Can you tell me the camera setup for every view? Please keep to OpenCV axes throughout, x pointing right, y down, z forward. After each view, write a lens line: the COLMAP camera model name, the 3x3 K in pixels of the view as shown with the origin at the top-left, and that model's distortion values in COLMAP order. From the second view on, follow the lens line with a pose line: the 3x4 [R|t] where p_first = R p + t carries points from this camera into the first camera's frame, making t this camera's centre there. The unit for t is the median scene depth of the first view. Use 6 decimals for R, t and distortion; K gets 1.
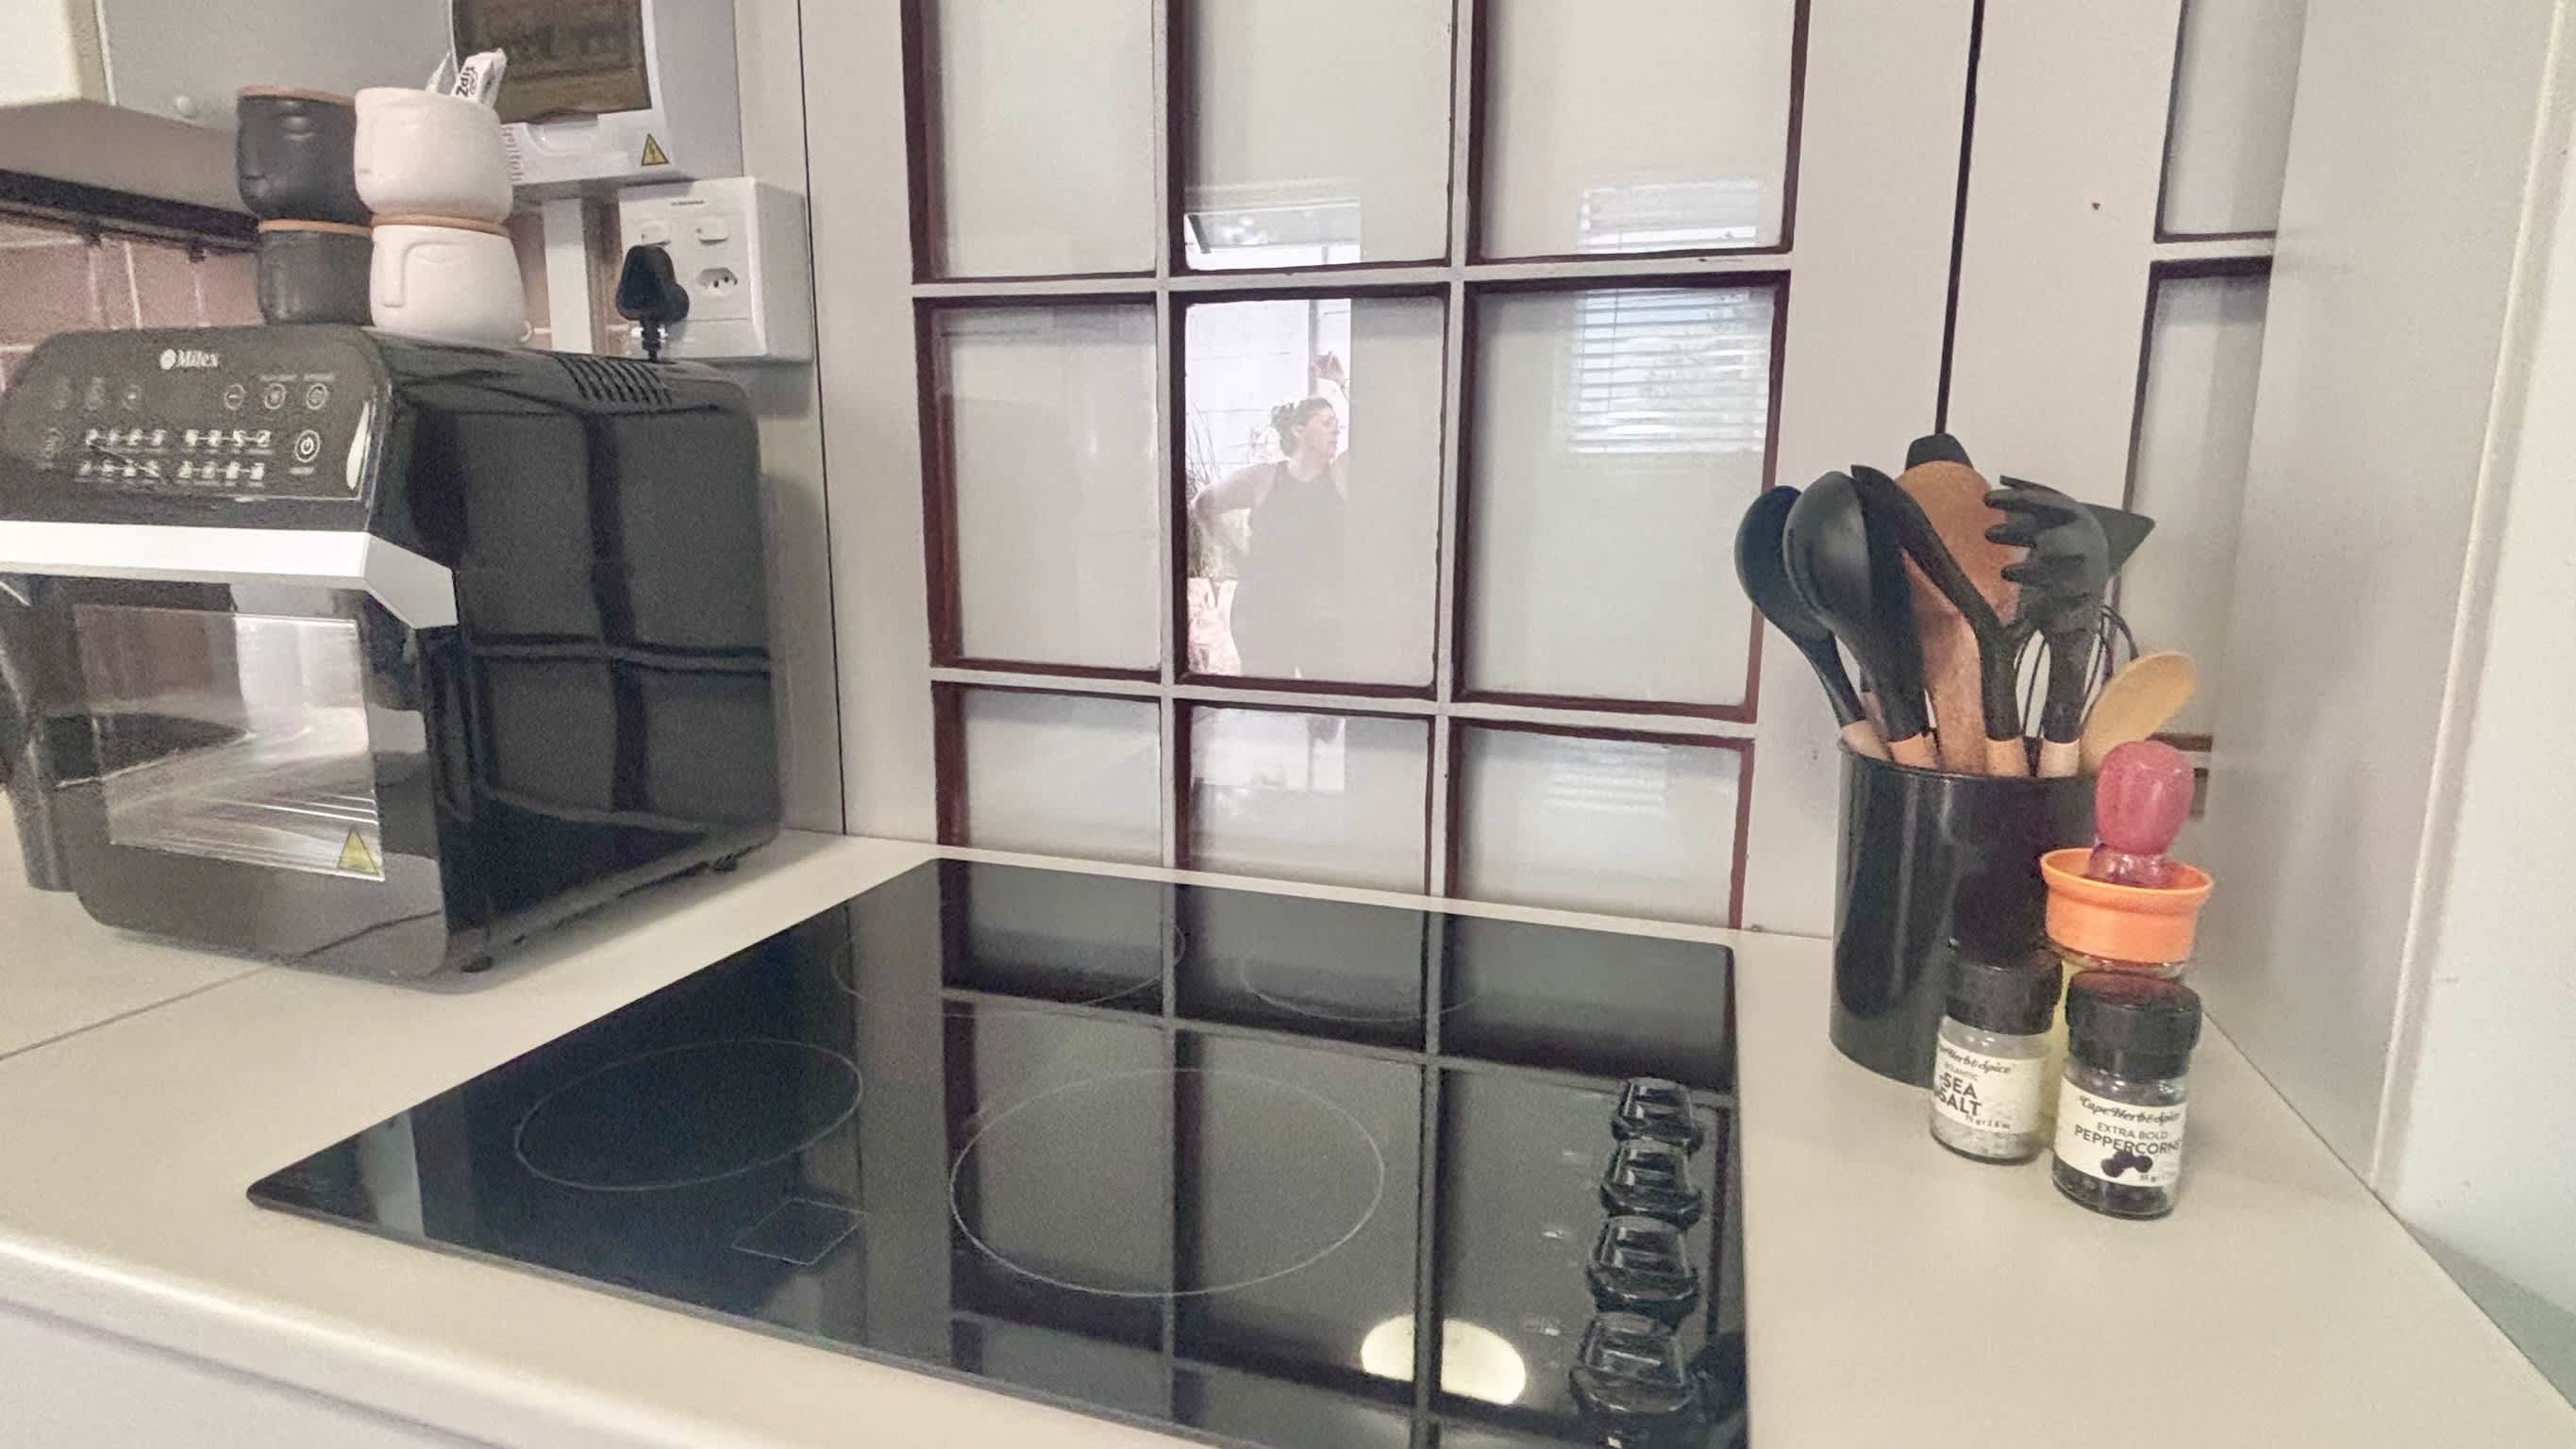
lens RADIAL K [[1338.7, 0, 1288.0], [0, 1338.7, 724.5], [0, 0, 1]] dist [-0.003467, -0.000485]
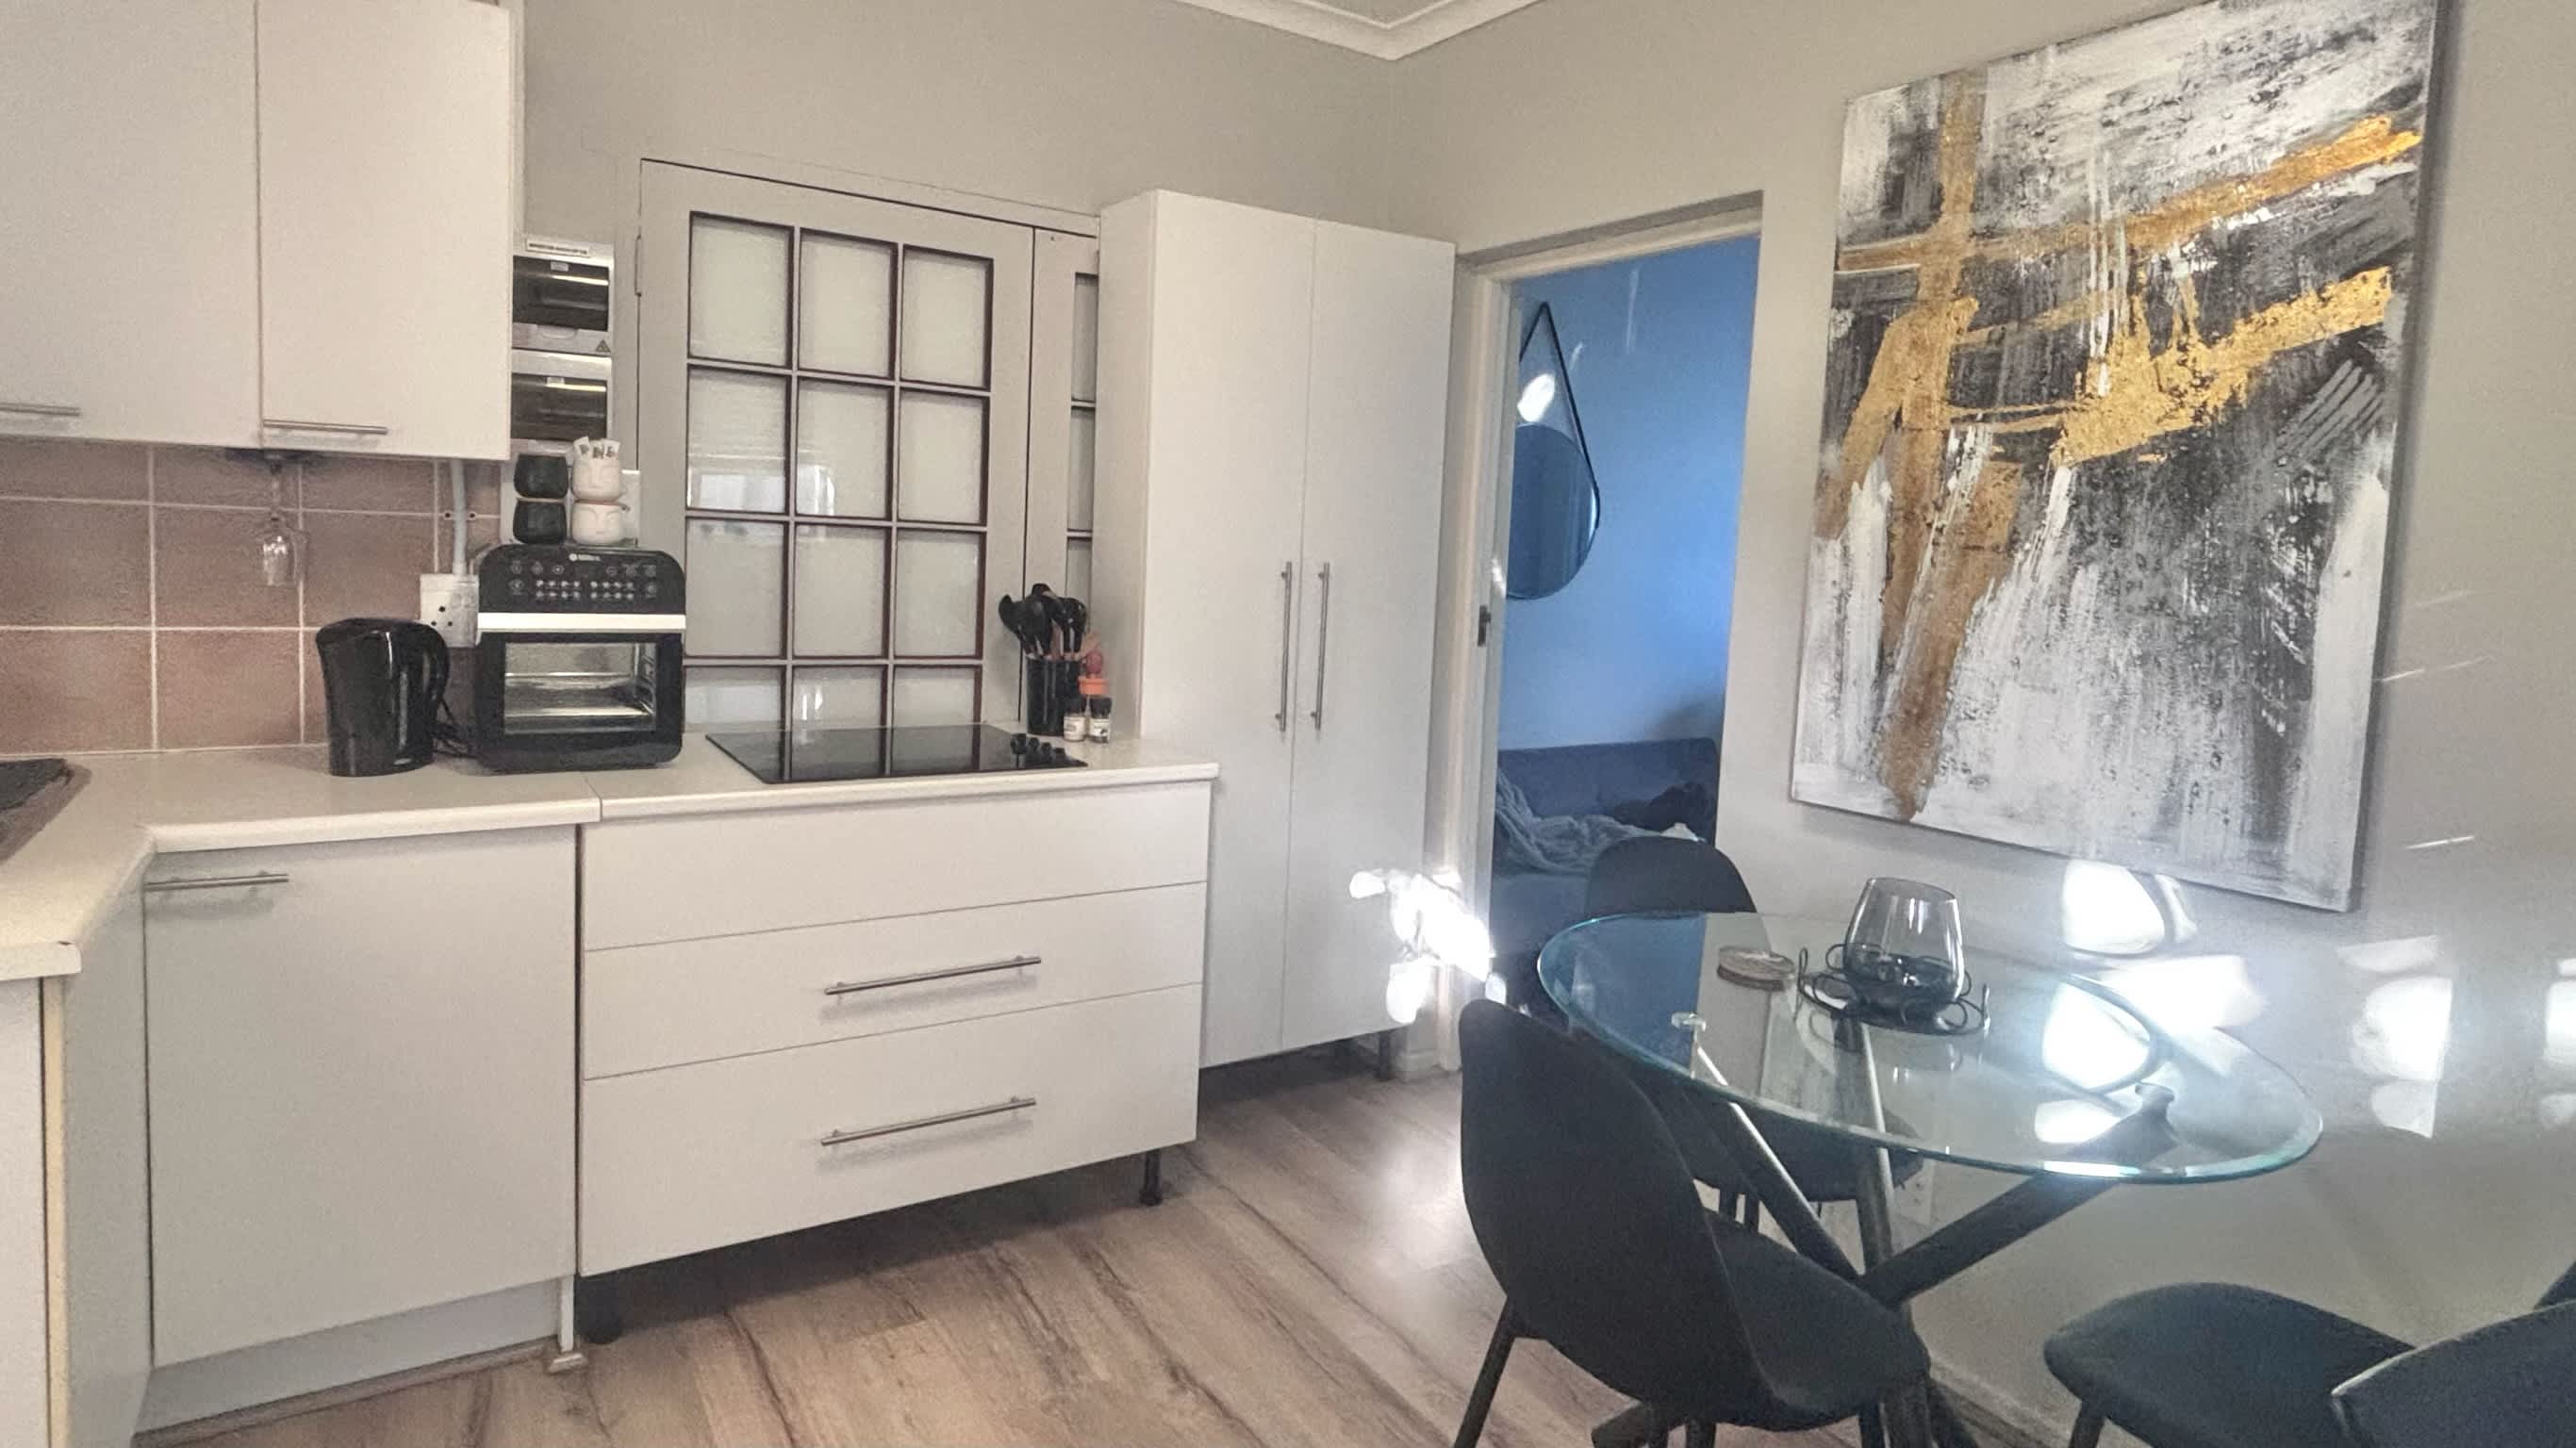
lens RADIAL K [[1375.5, 0, 1288.0], [0, 1375.5, 724.0], [0, 0, 1]] dist [-0.000118, 0.000003]
pose [[0.628917, -0.085113, 0.772800, -2.329434], [0.107428, 0.993968, 0.022045, 0.207771], [-0.770015, 0.069156, 0.634267, -2.235548]]
